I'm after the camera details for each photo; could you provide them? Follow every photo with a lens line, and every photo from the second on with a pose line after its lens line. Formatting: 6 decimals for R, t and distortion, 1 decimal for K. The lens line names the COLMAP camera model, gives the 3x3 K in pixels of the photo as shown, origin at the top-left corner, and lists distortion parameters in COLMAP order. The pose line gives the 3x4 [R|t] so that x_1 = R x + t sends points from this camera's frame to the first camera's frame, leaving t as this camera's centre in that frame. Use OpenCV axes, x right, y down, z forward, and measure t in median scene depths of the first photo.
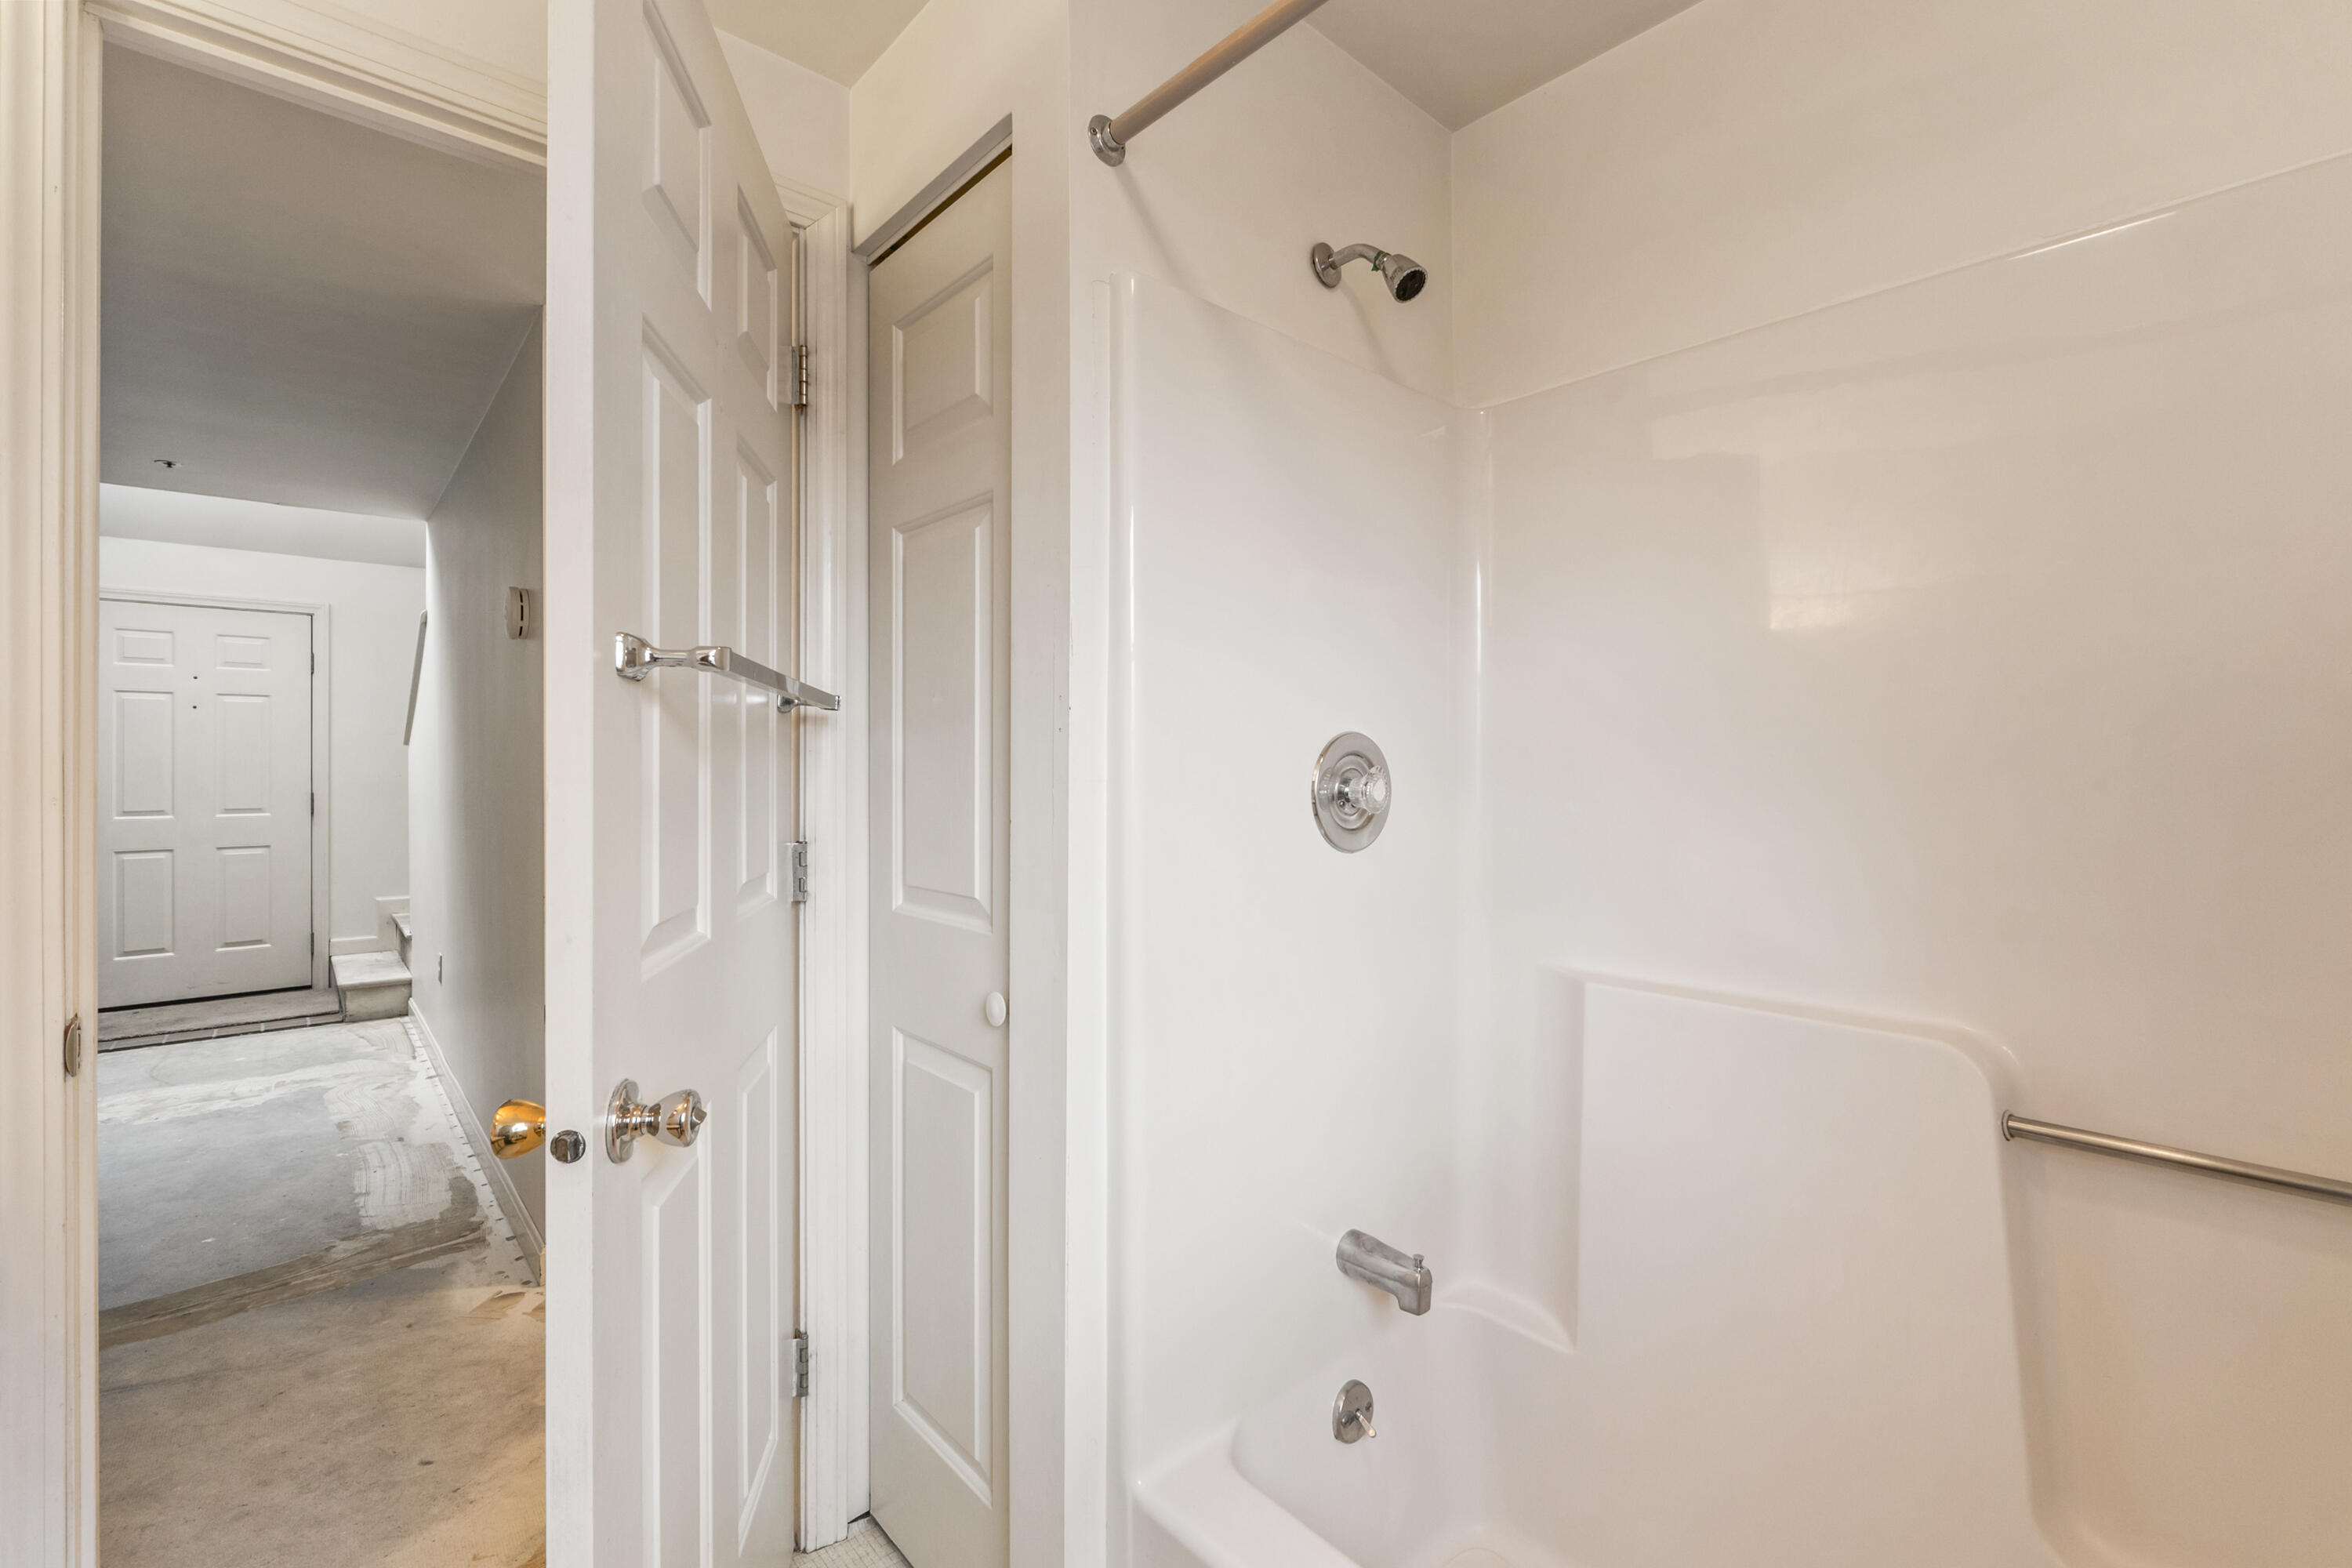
lens RADIAL K [[1005.9, 0, 1193.5], [0, 1005.9, 753.6], [0, 0, 1]] dist [-0.007379, 0.001520]
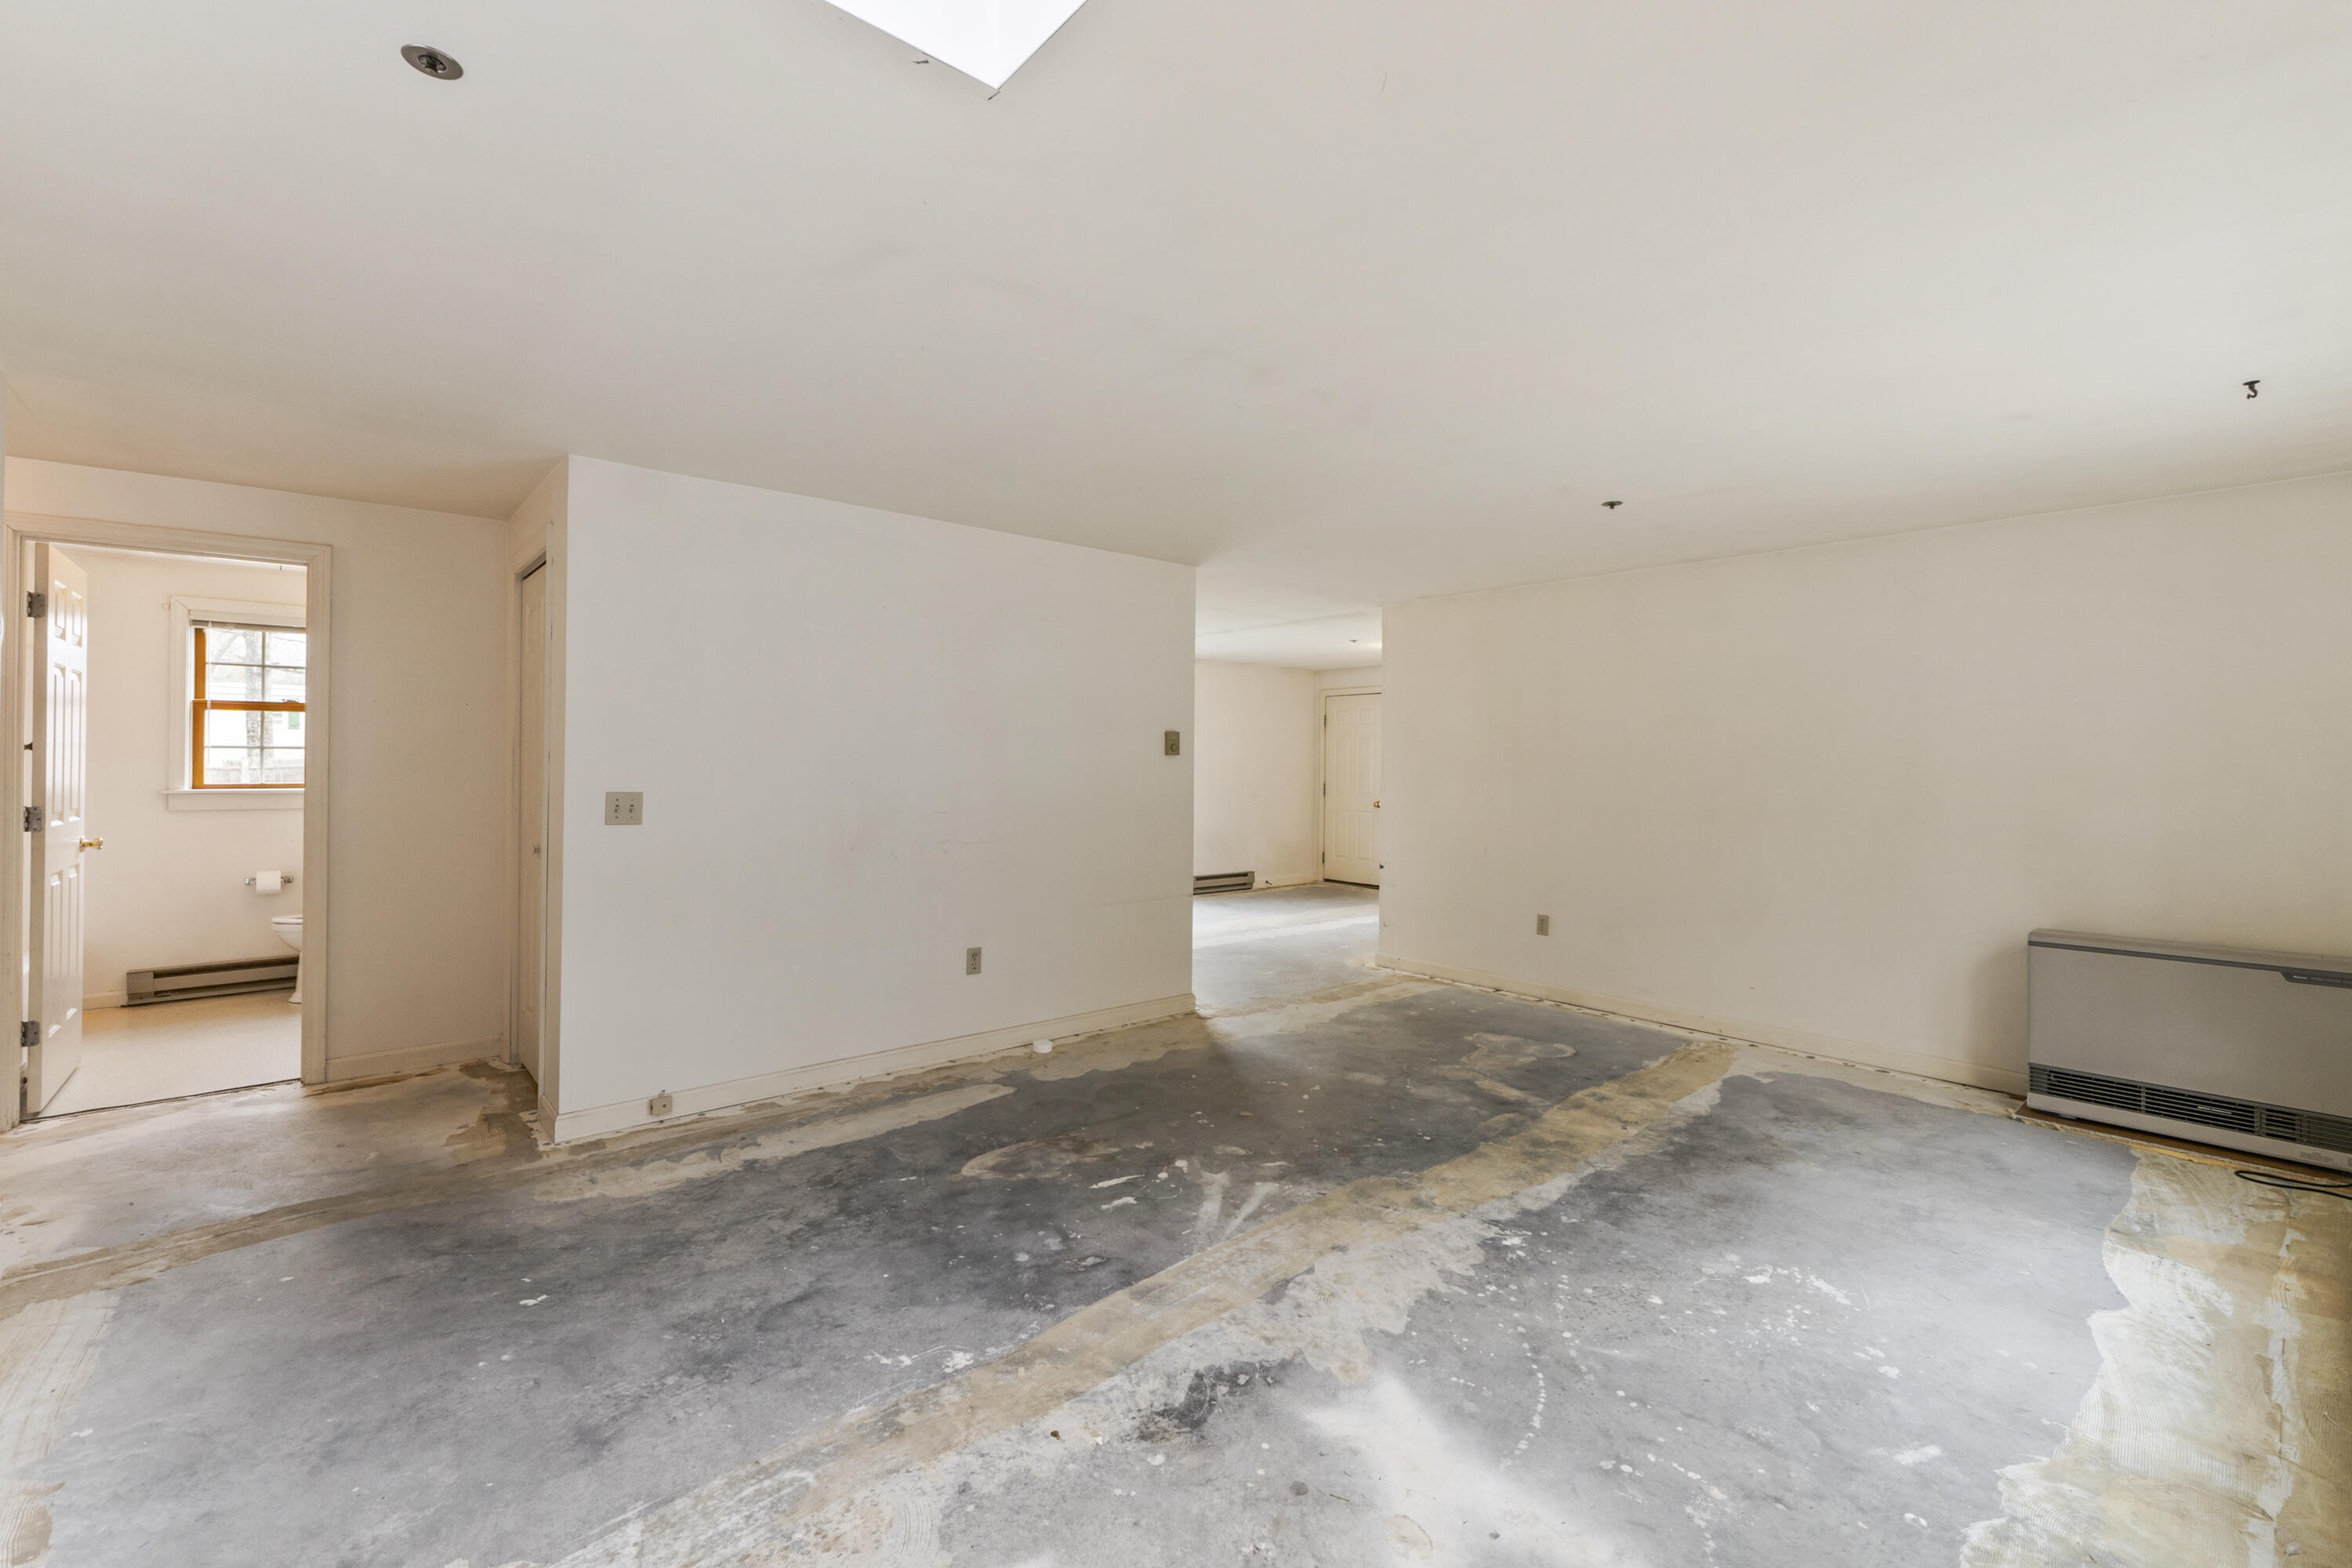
lens RADIAL K [[1005.9, 0, 1175.4], [0, 1005.9, 765.8], [0, 0, 1]] dist [-0.007379, 0.001520]
pose [[-0.999580, -0.007221, 0.028065, -1.034986], [-0.007482, 0.999929, -0.009223, 0.000503], [-0.027997, -0.009429, -0.999564, 1.078000]]
